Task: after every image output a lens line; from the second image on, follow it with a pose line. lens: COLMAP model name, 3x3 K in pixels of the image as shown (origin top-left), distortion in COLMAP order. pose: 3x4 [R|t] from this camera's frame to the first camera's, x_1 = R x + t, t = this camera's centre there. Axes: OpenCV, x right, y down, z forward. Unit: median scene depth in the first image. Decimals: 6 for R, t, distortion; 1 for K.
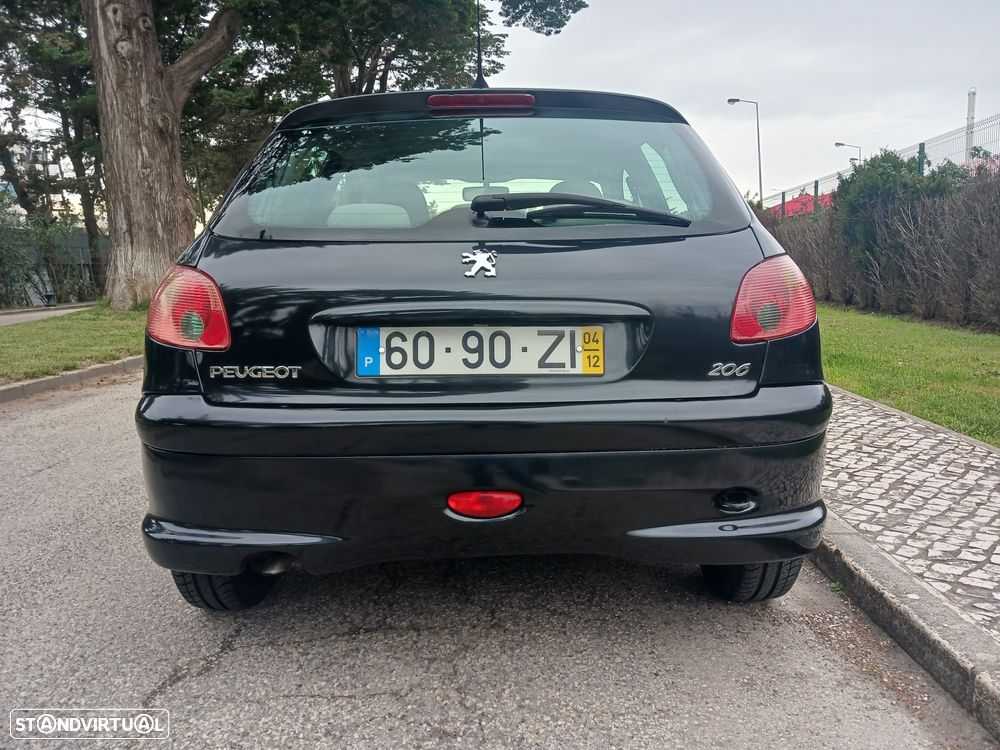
lens RADIAL K [[805.0, 0, 507.4], [0, 805.0, 367.8], [0, 0, 1]] dist [0.015412, -0.018253]
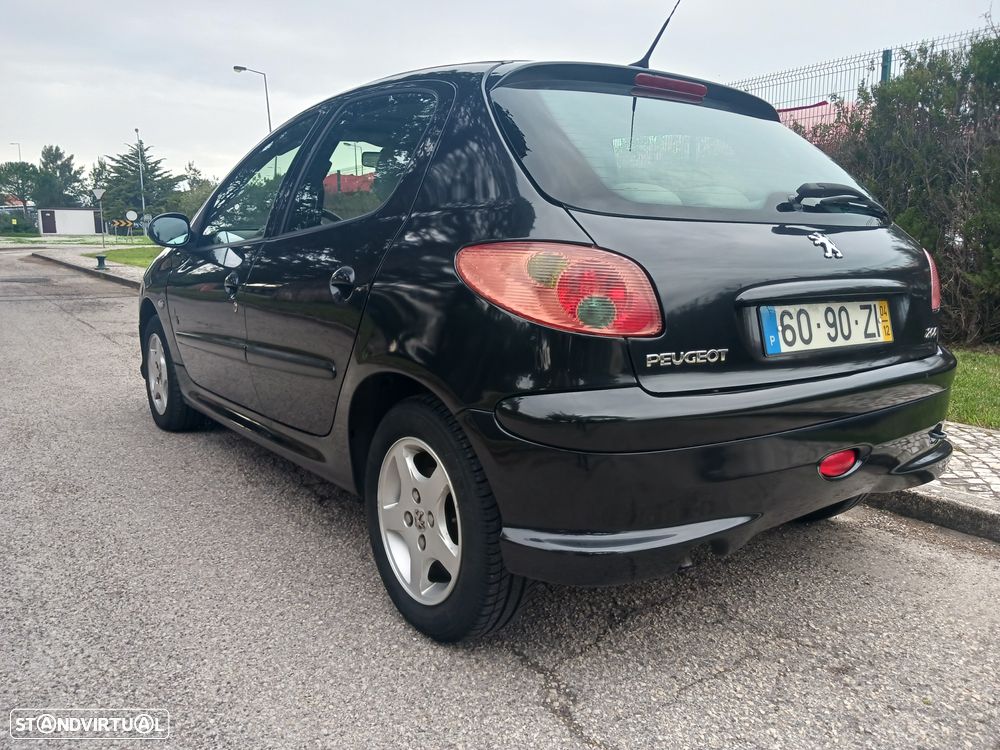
lens RADIAL K [[805.0, 0, 505.9], [0, 805.0, 380.4], [0, 0, 1]] dist [0.015412, -0.018253]
pose [[0.814345, -0.079523, 0.574908, -1.043335], [0.053011, 0.996619, 0.062766, -0.038965], [-0.577956, -0.020637, 0.815807, 0.353439]]
